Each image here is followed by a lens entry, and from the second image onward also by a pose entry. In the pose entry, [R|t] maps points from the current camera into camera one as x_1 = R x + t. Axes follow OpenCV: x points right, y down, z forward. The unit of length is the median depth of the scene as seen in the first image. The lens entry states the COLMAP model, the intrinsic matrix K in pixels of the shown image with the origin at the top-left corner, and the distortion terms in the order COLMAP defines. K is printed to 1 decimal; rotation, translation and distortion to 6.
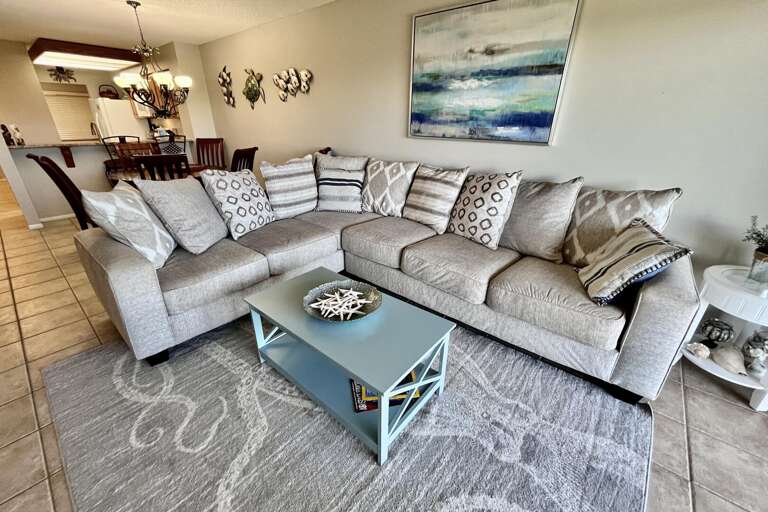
lens RADIAL K [[313.8, 0, 377.9], [0, 313.8, 255.5], [0, 0, 1]] dist [-0.002069, -0.000437]
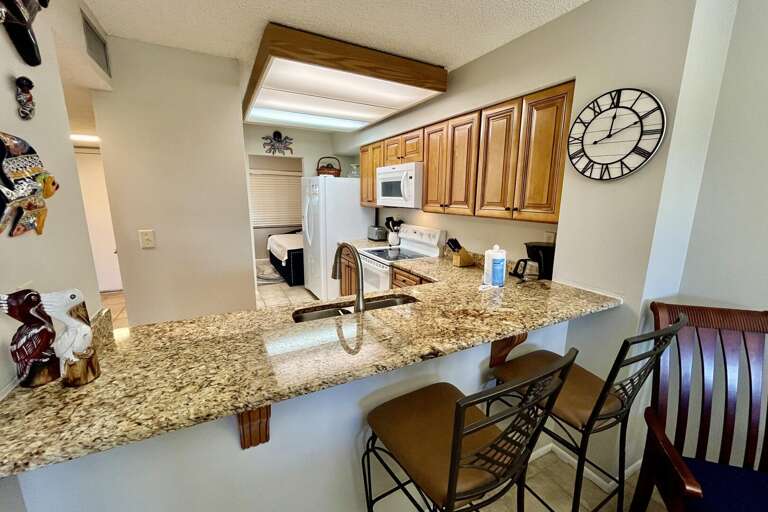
lens RADIAL K [[313.8, 0, 386.5], [0, 313.8, 256.7], [0, 0, 1]] dist [-0.002069, -0.000437]
pose [[0.930953, 0.074445, -0.357469, -0.541420], [-0.149785, 0.970694, -0.187932, -0.256637], [0.333003, 0.228500, 0.914821, 0.524091]]
